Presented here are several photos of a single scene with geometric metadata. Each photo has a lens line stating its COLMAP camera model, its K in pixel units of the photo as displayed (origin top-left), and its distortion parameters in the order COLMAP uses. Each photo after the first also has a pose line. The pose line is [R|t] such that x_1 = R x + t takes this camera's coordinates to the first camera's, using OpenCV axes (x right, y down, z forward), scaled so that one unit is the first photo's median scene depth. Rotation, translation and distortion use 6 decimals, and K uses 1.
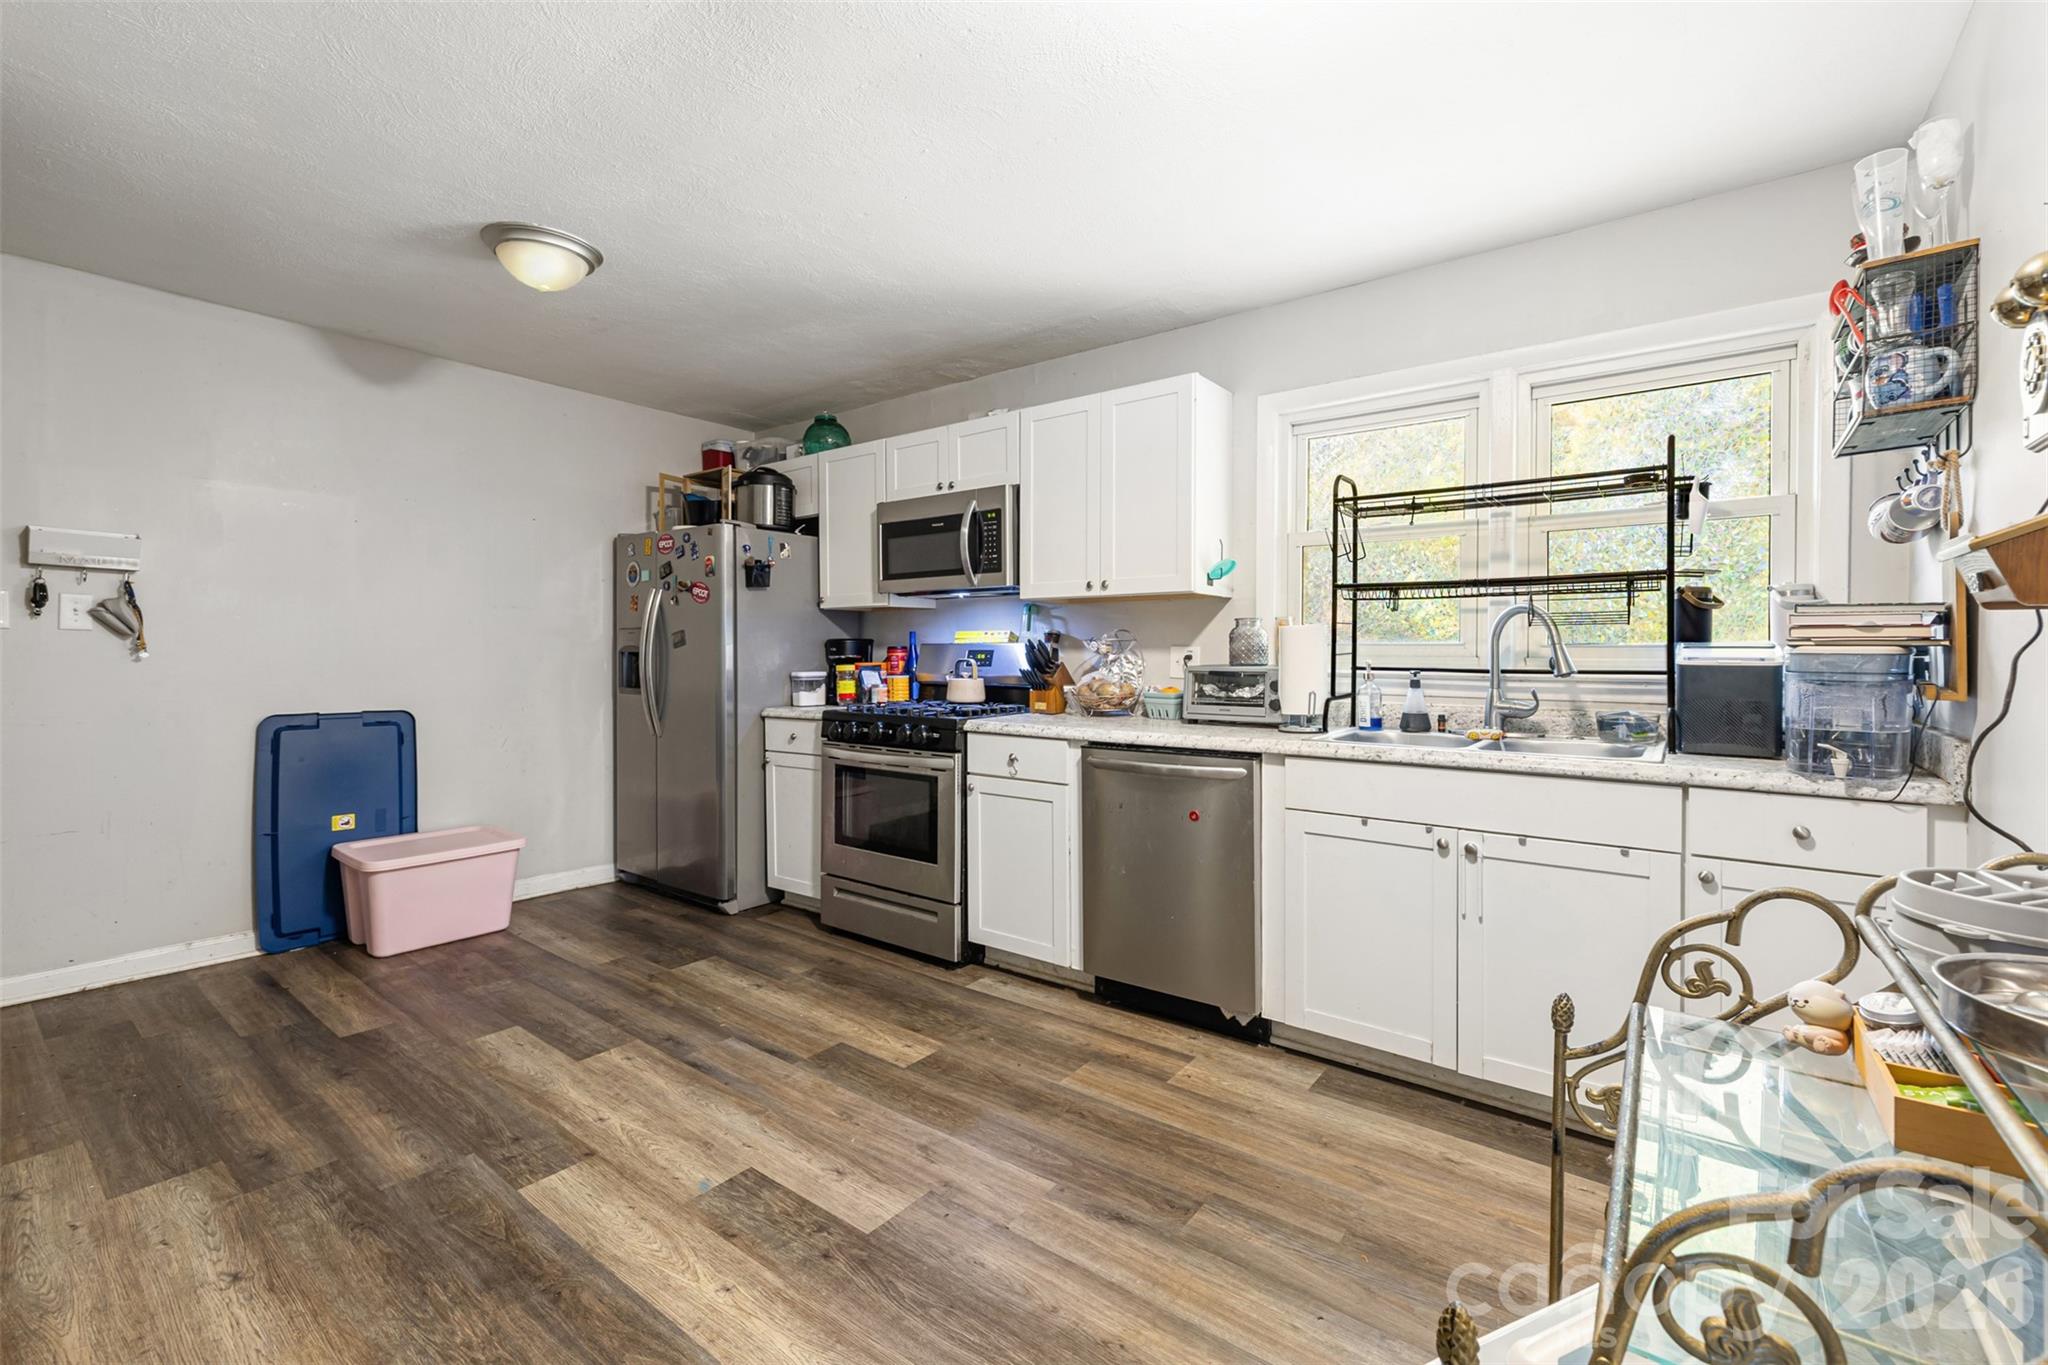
lens RADIAL K [[860.6, 0, 1034.1], [0, 860.6, 664.7], [0, 0, 1]] dist [0.000219, -0.000129]
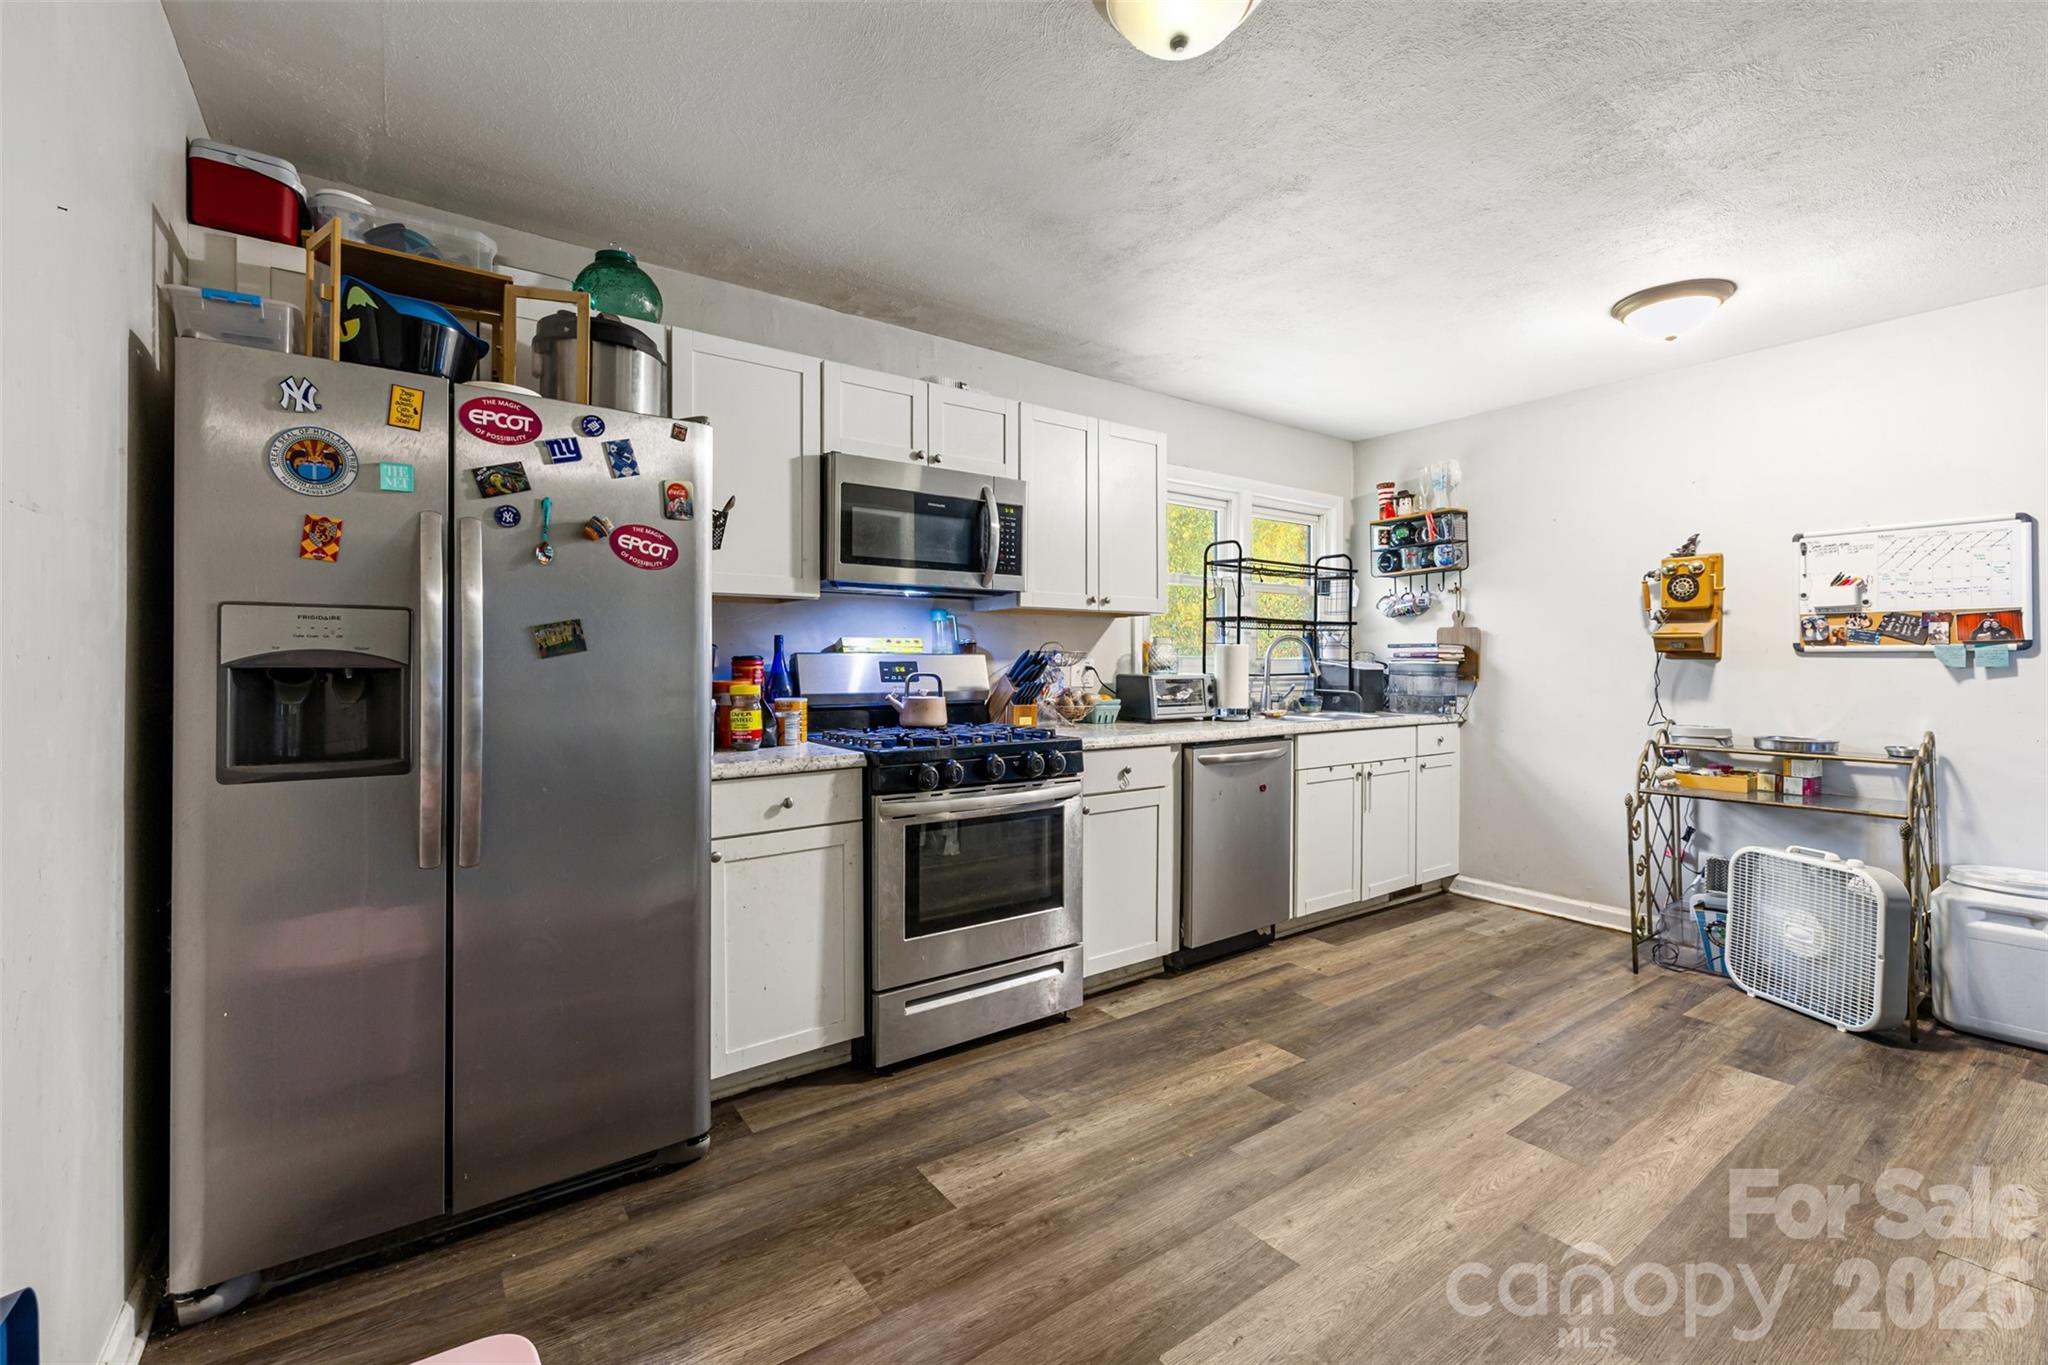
lens RADIAL K [[860.6, 0, 1030.0], [0, 860.6, 665.1], [0, 0, 1]] dist [0.000219, -0.000129]
pose [[0.296490, -0.005044, 0.955023, -1.140010], [0.012731, 0.999918, 0.001329, -0.018769], [-0.954951, 0.011764, 0.296530, 0.912310]]
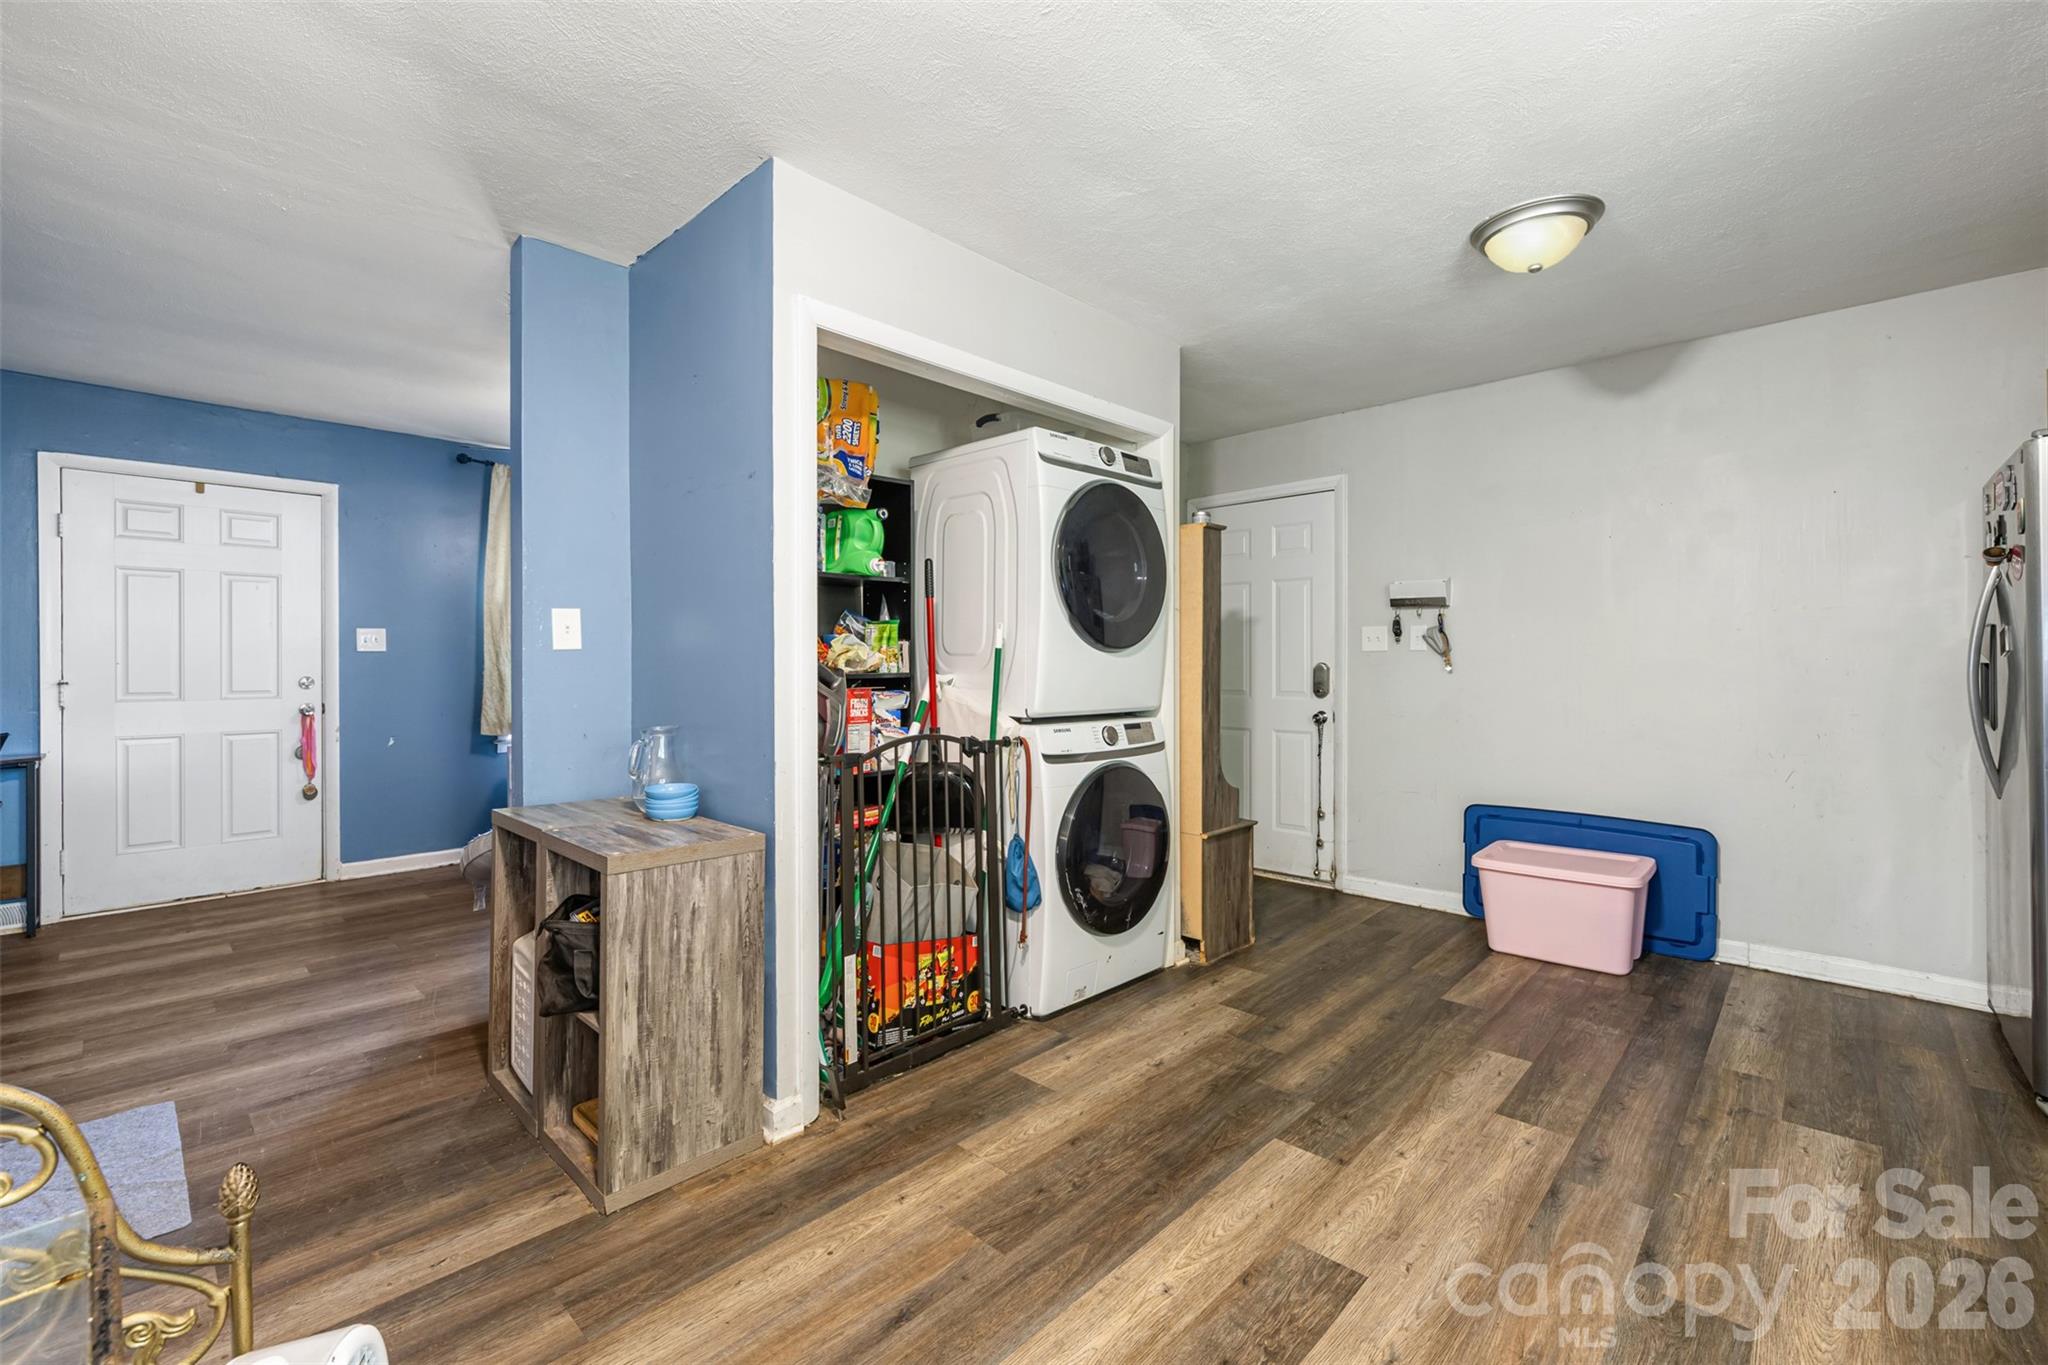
lens RADIAL K [[860.6, 0, 1026.6], [0, 860.6, 674.4], [0, 0, 1]] dist [0.000219, -0.000129]
pose [[-0.113616, 0.002098, -0.993522, 0.393126], [-0.008477, 0.999959, 0.003081, -0.001396], [0.993489, 0.008772, -0.113594, 0.555872]]
